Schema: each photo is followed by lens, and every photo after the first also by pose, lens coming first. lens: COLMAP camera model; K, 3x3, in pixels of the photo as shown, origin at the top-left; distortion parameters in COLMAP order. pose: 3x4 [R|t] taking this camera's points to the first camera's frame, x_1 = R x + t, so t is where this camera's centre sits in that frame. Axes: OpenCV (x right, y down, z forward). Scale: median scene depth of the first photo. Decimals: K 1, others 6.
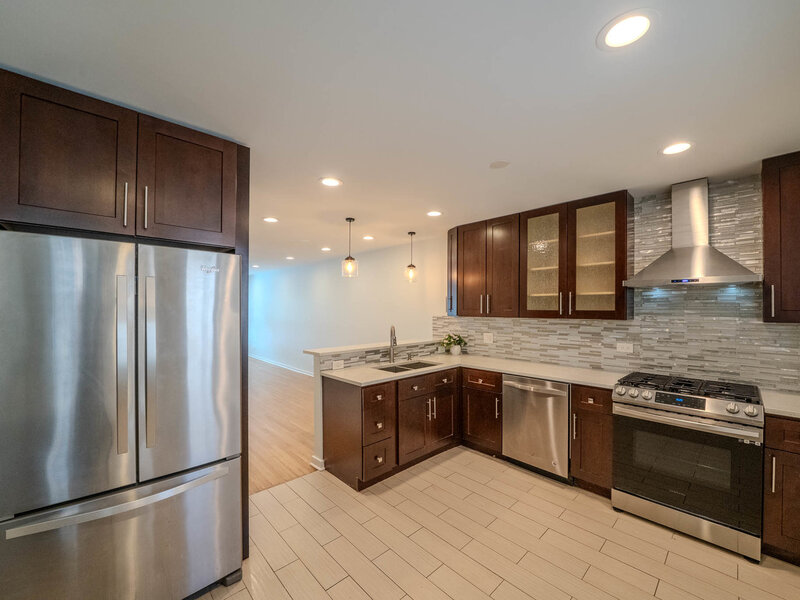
lens RADIAL K [[324.8, 0, 402.8], [0, 324.8, 307.4], [0, 0, 1]] dist [-0.016504, -0.000339]
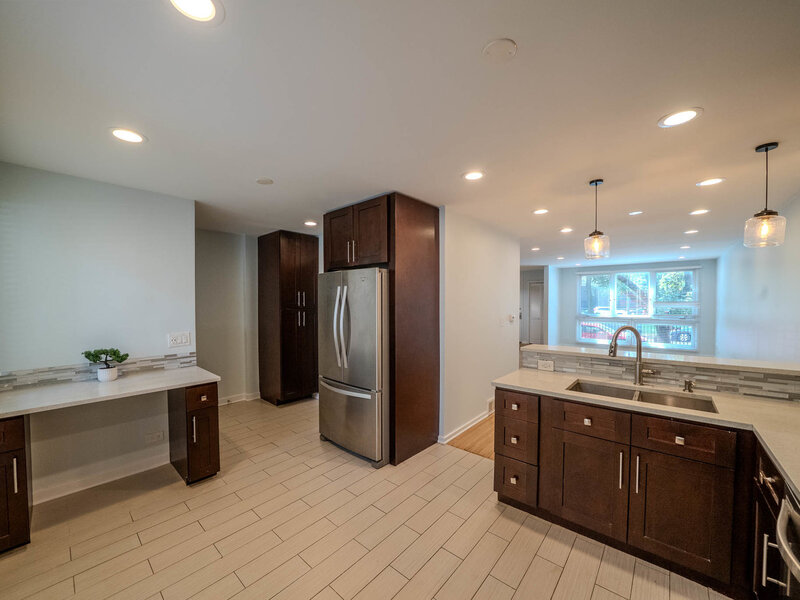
lens RADIAL K [[311.5, 0, 397.4], [0, 311.5, 307.0], [0, 0, 1]] dist [-0.020095, 0.000260]
pose [[0.104316, 0.016455, -0.994408, 0.618227], [0.005893, 0.999835, 0.017163, 0.005808], [0.994527, -0.007650, 0.104202, 0.563035]]
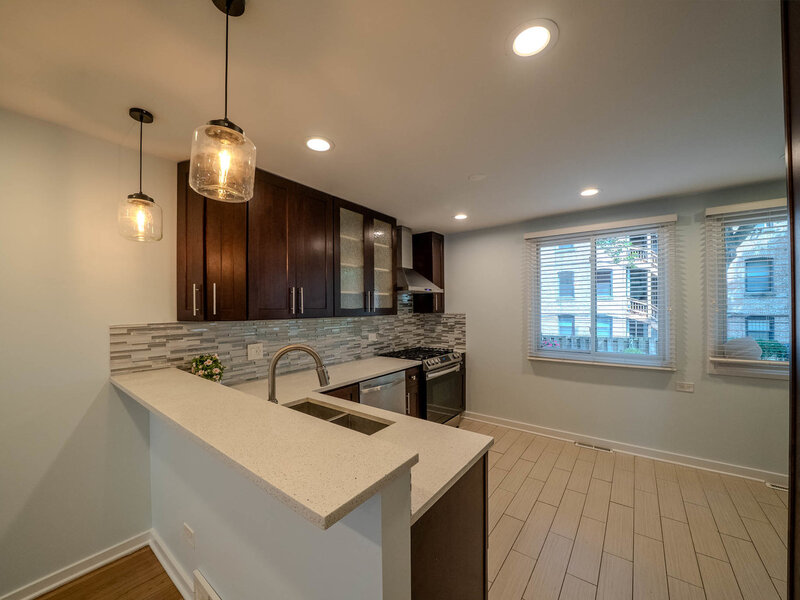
lens RADIAL K [[311.5, 0, 386.8], [0, 311.5, 310.9], [0, 0, 1]] dist [-0.020095, 0.000260]
pose [[-0.143497, -0.007405, 0.989623, -0.544344], [0.006643, 0.999942, 0.008446, 0.009631], [-0.989629, 0.007786, -0.143439, 1.100279]]
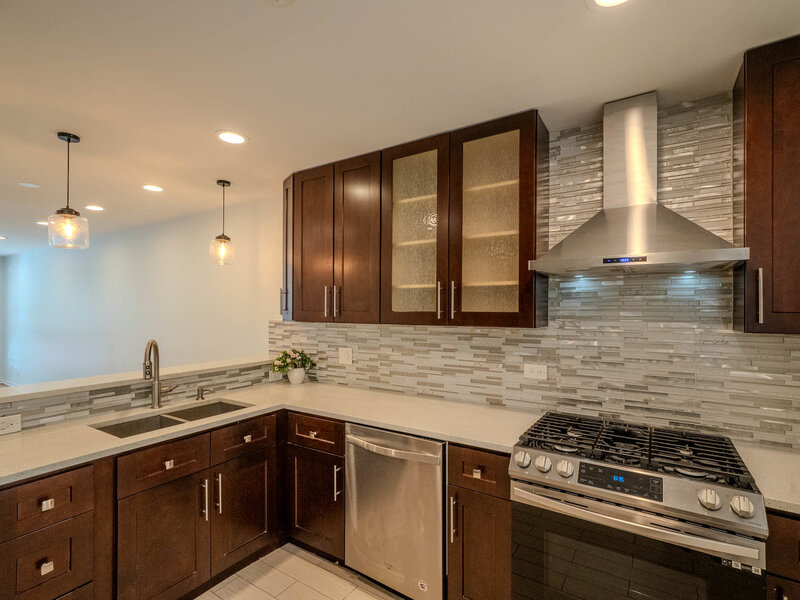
lens RADIAL K [[390.9, 0, 399.8], [0, 390.9, 307.4], [0, 0, 1]] dist [0.002567, 0.000223]
pose [[0.972034, 0.002402, 0.234830, 0.250671], [-0.002017, 0.999996, -0.001879, 0.002430], [-0.234833, 0.001353, 0.972035, 0.318400]]
